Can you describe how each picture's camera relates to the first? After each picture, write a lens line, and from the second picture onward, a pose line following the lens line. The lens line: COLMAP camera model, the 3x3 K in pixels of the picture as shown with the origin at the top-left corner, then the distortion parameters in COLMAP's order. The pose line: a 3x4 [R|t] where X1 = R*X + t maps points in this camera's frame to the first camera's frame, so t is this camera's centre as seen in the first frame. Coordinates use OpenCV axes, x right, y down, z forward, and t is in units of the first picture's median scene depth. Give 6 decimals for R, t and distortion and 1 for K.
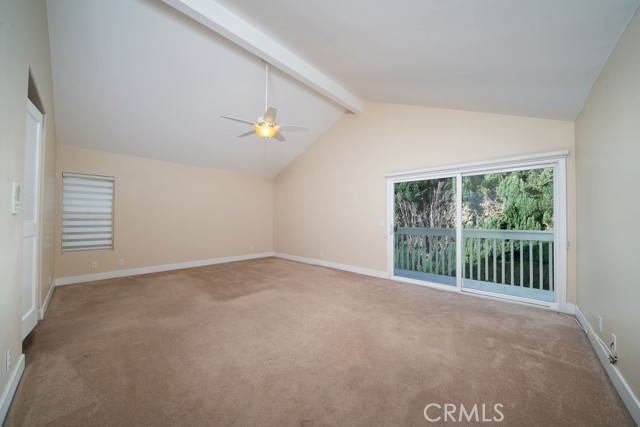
lens RADIAL K [[224.9, 0, 317.3], [0, 224.9, 216.9], [0, 0, 1]] dist [-0.013941, 0.000196]
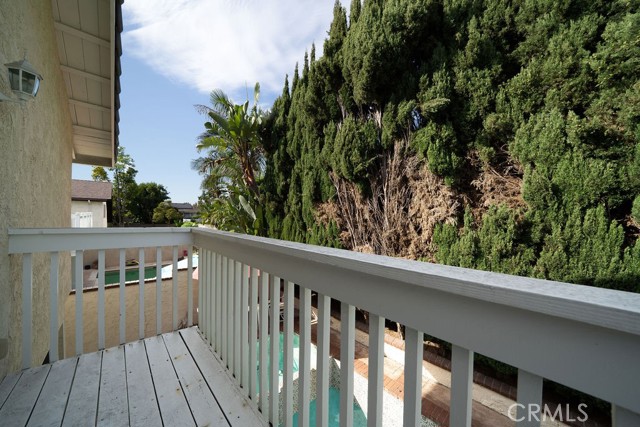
lens RADIAL K [[224.9, 0, 323.2], [0, 224.9, 215.1], [0, 0, 1]] dist [-0.013941, 0.000196]
pose [[0.998269, 0.008129, -0.058255, 0.442986], [-0.007726, 0.999945, 0.007143, 0.012737], [0.058310, -0.006681, 0.998276, 0.512488]]
